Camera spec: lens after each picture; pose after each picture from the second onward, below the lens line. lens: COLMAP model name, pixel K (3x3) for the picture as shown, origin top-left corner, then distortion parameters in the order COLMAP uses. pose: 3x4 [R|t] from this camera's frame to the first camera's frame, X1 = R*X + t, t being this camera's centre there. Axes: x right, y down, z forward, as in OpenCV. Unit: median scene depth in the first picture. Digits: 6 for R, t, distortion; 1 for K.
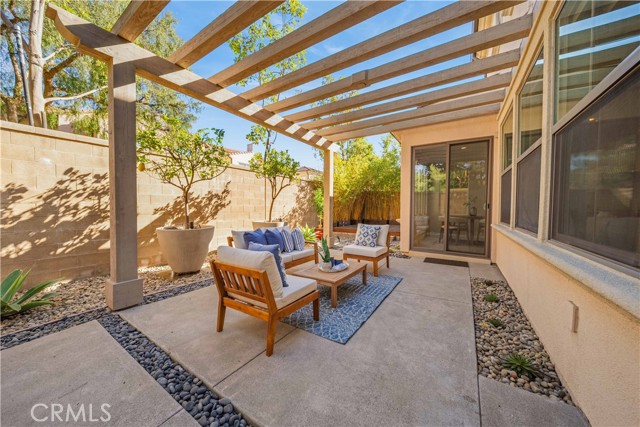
lens RADIAL K [[224.6, 0, 319.5], [0, 224.6, 211.1], [0, 0, 1]] dist [-0.001965, -0.000110]
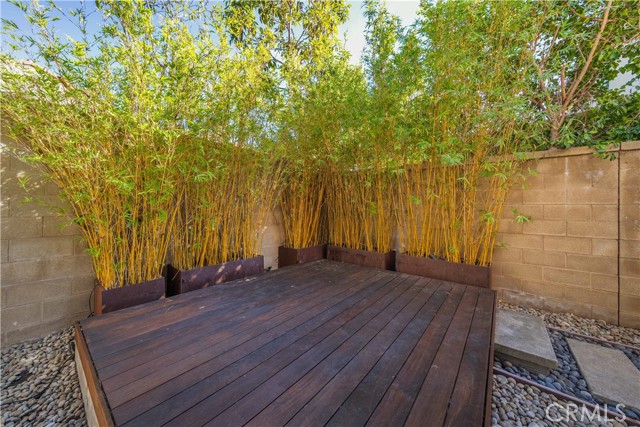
lens RADIAL K [[224.6, 0, 316.7], [0, 224.6, 204.4], [0, 0, 1]] dist [-0.001965, -0.000110]
pose [[0.993865, -0.001609, -0.110589, 0.510316], [-0.001390, 0.999633, -0.027041, -0.045475], [0.110592, 0.027029, 0.993498, 1.441878]]
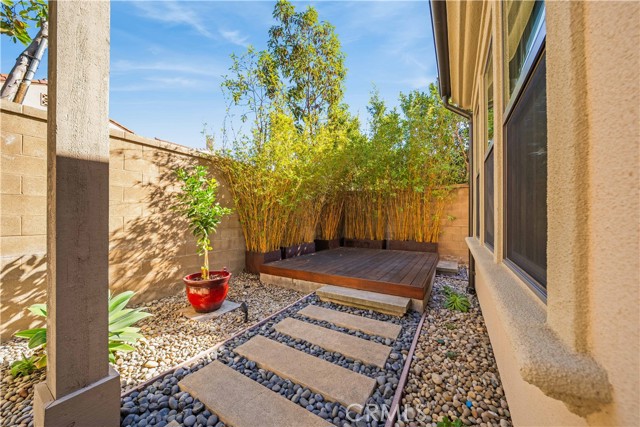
lens RADIAL K [[224.6, 0, 320.1], [0, 224.6, 217.4], [0, 0, 1]] dist [-0.001965, -0.000110]
pose [[0.999472, -0.009573, 0.031041, 0.280224], [0.010132, 0.999789, -0.017889, -0.017451], [-0.030863, 0.018194, 0.999358, 0.977809]]
